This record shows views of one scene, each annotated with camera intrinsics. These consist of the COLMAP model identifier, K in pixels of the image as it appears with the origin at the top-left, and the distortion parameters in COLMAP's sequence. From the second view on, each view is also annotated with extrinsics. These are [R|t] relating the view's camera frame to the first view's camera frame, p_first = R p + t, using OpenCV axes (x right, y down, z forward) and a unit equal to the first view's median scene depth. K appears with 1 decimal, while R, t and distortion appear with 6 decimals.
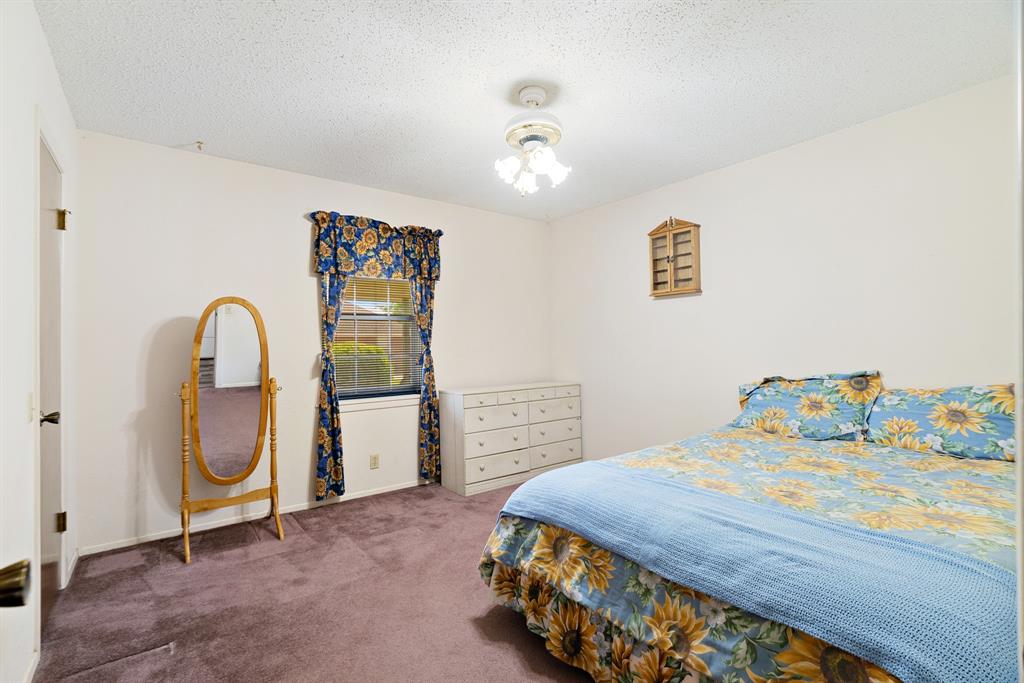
lens RADIAL K [[471.4, 0, 510.7], [0, 471.4, 339.4], [0, 0, 1]] dist [0.004147, -0.001729]
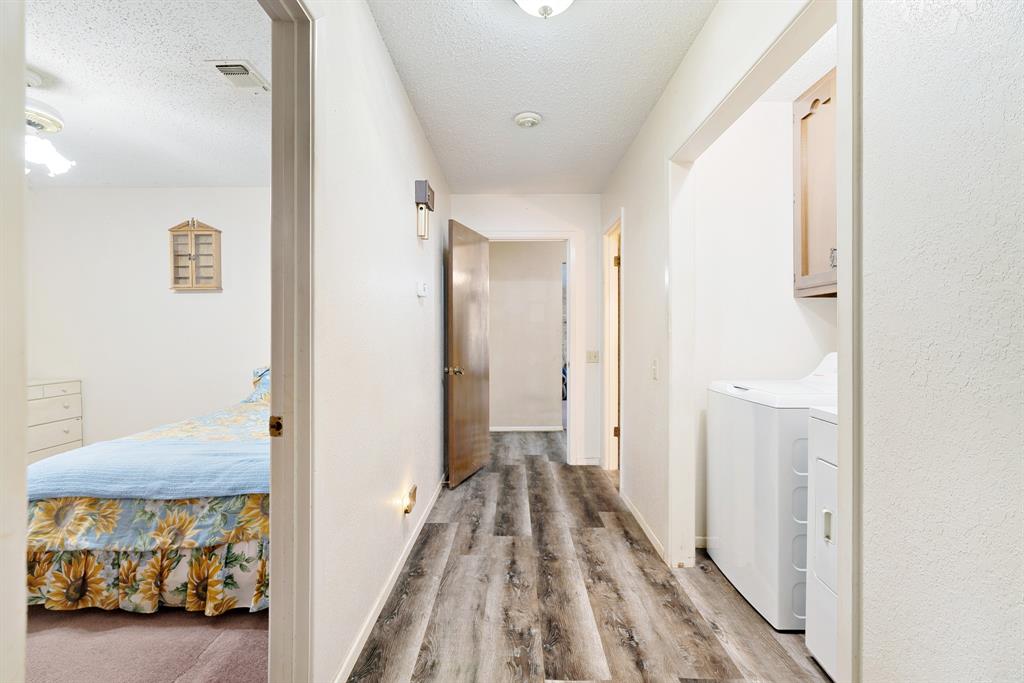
lens RADIAL K [[471.4, 0, 491.6], [0, 471.4, 331.1], [0, 0, 1]] dist [0.004147, -0.001729]
pose [[0.645768, 0.006209, 0.763508, -0.104532], [-0.004189, 0.999981, -0.004589, 0.004554], [-0.763522, -0.000235, 0.645782, -0.537781]]
